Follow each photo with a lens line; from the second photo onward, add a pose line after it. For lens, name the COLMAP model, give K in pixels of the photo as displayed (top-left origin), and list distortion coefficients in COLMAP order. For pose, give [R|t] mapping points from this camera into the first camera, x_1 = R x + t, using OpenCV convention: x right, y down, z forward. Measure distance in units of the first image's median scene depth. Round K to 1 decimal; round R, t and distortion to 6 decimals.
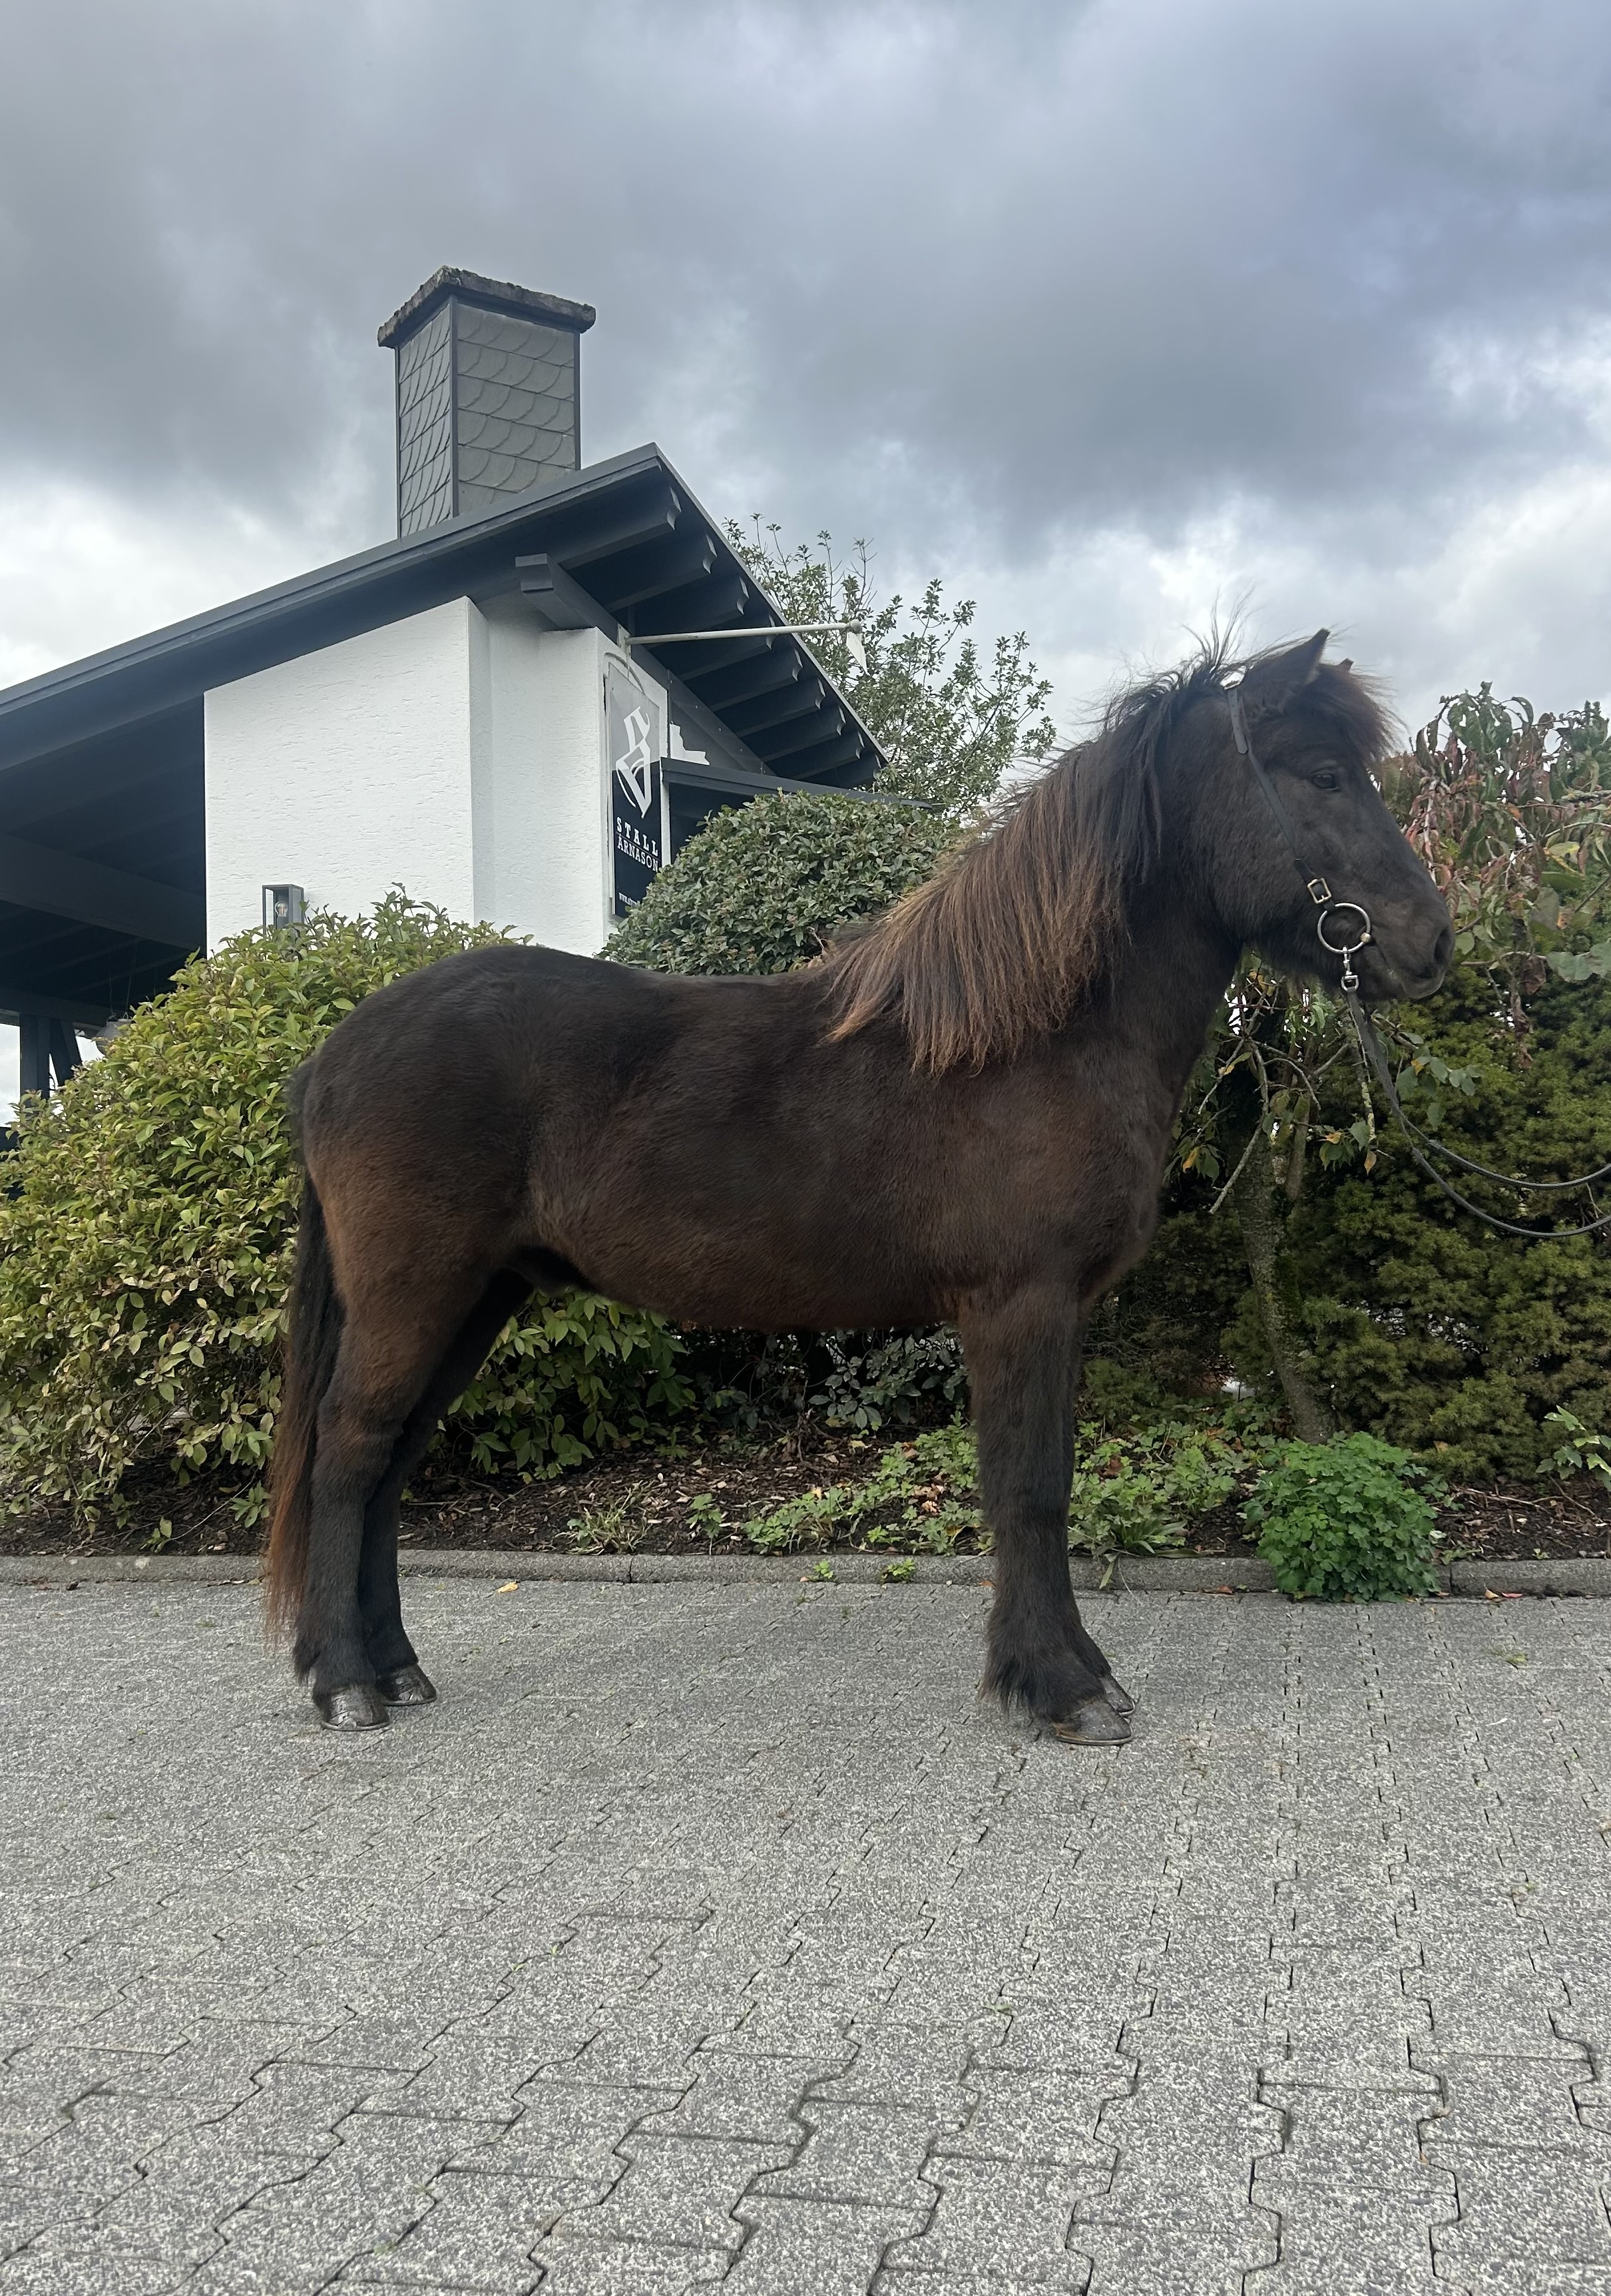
lens RADIAL K [[1871.4, 0, 834.7], [0, 1871.4, 1137.7], [0, 0, 1]] dist [0.054105, -0.067106]
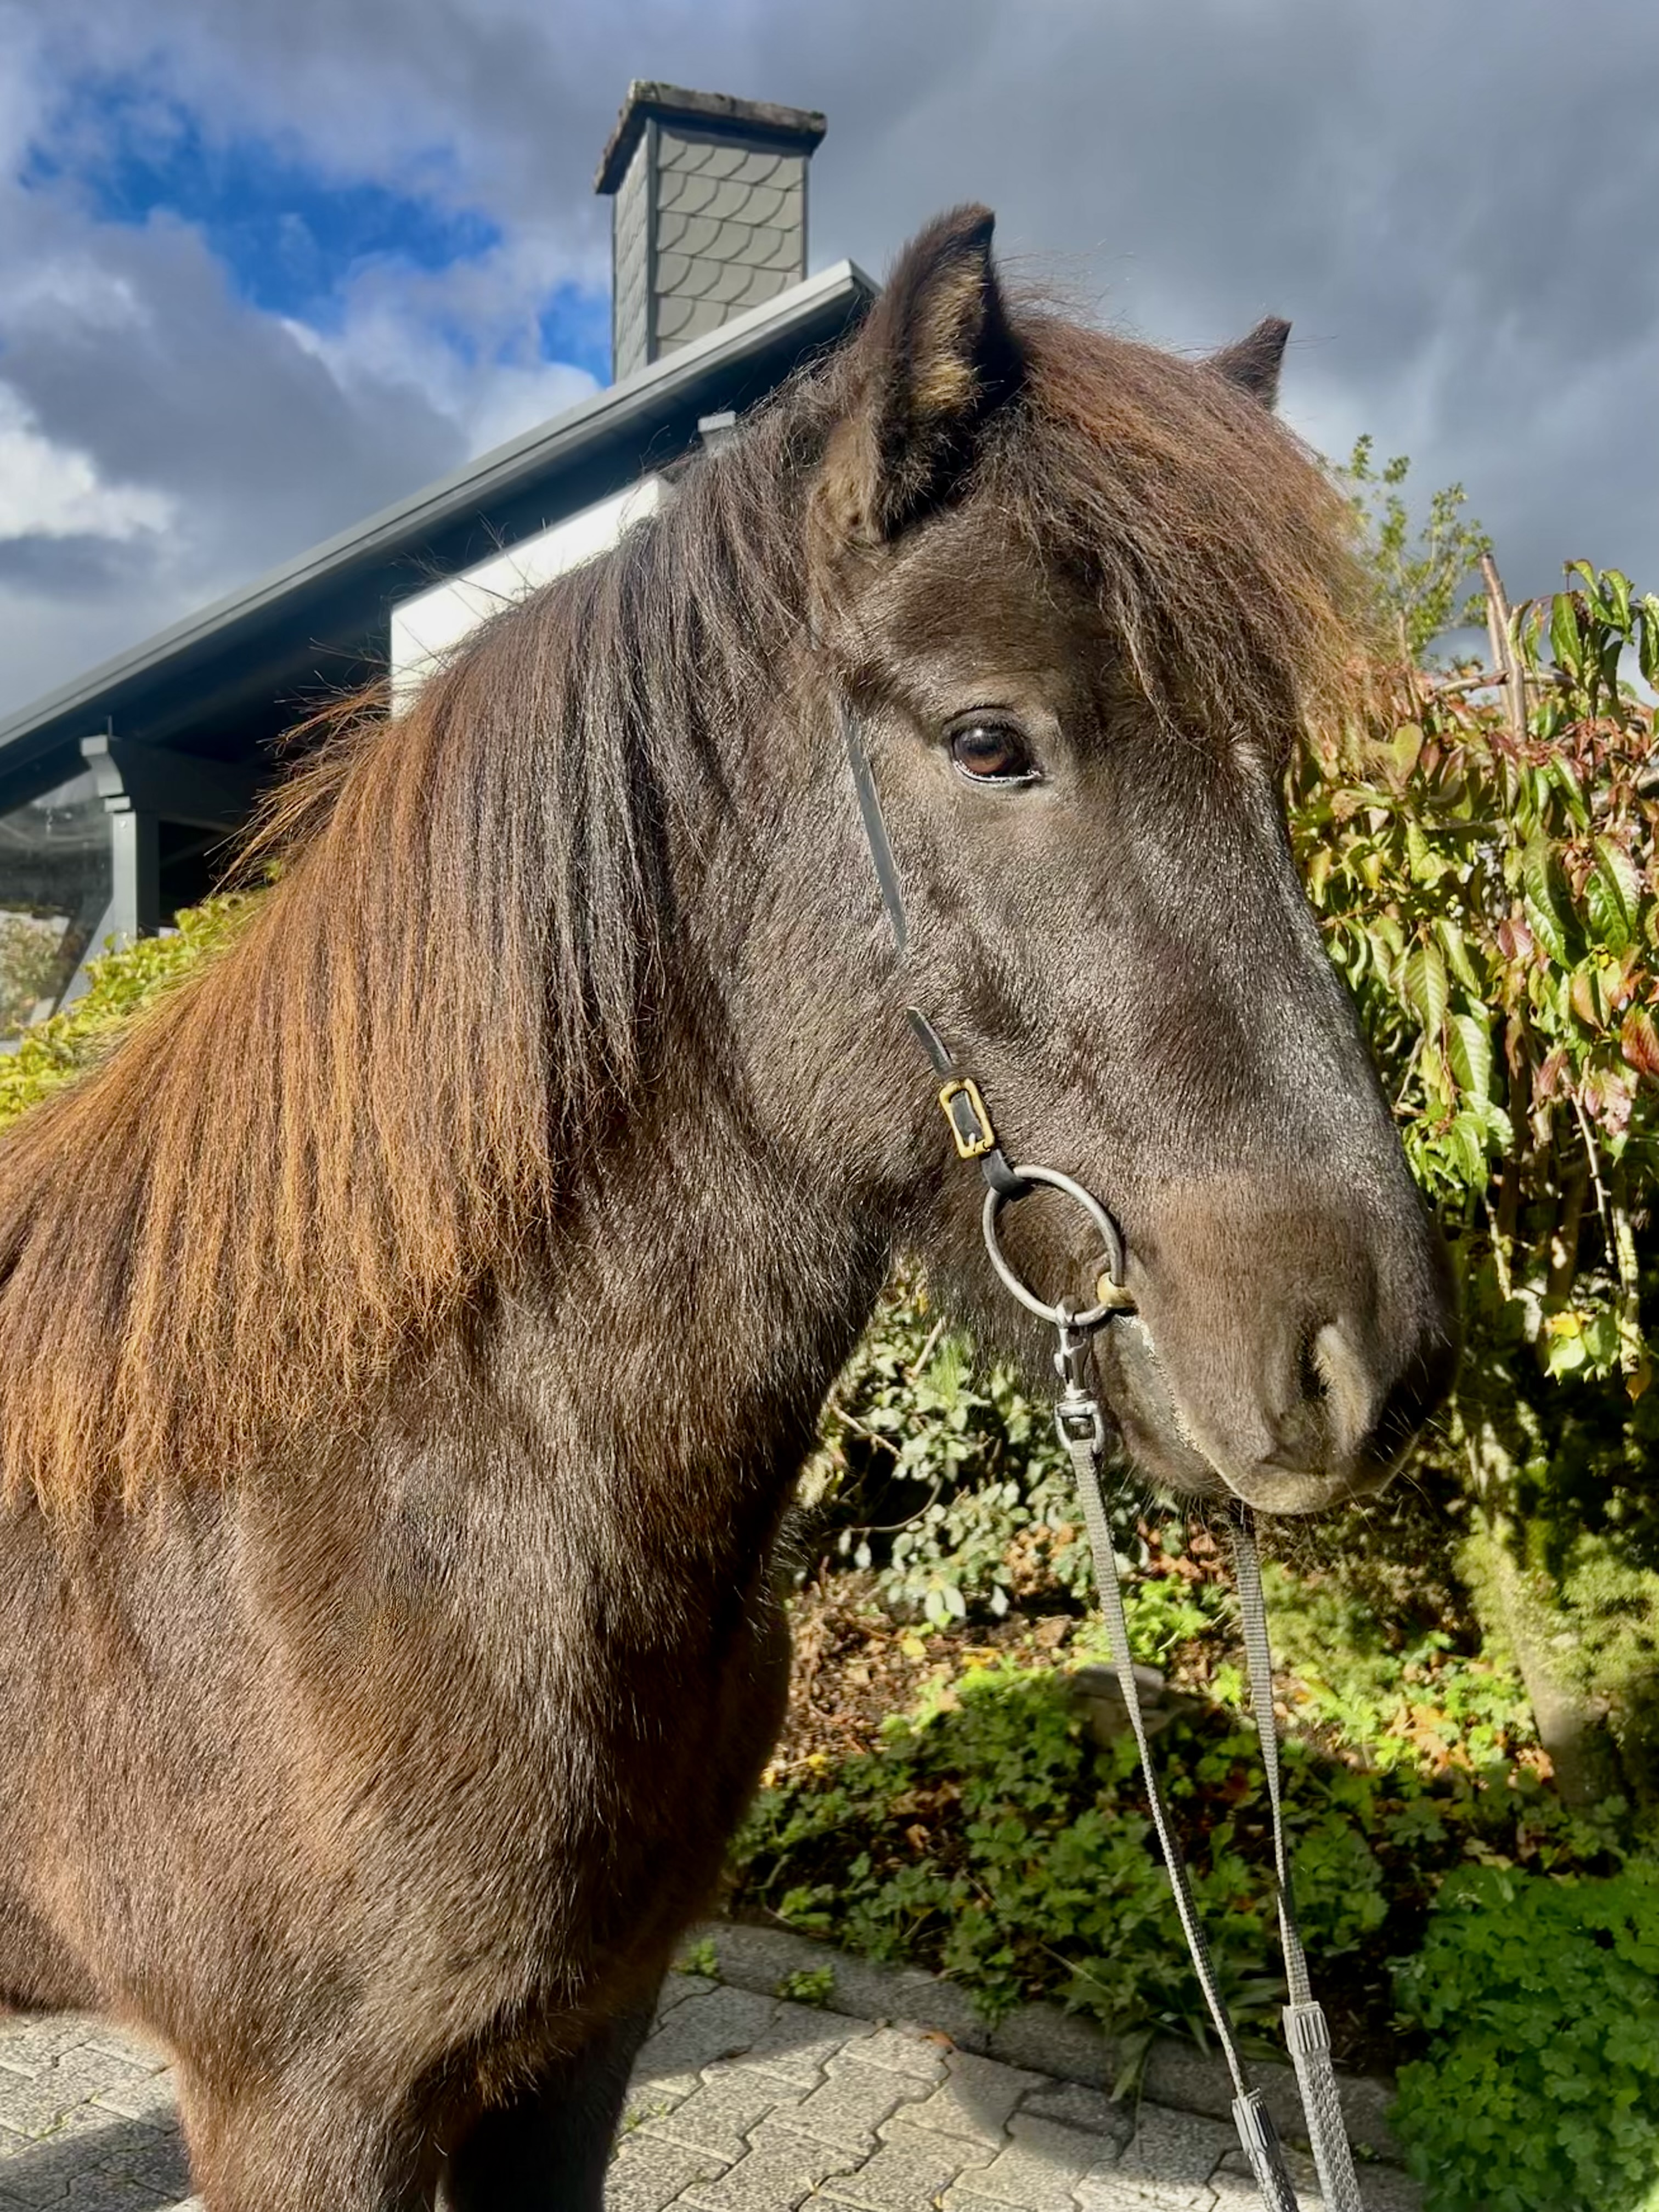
lens RADIAL K [[1805.6, 0, 840.9], [0, 1805.6, 1082.2], [0, 0, 1]] dist [0.039001, -0.029112]
pose [[0.966689, 0.008210, -0.255822, 0.179529], [0.001382, 0.999303, 0.037292, -0.079945], [0.255950, -0.036404, 0.966004, 0.408597]]
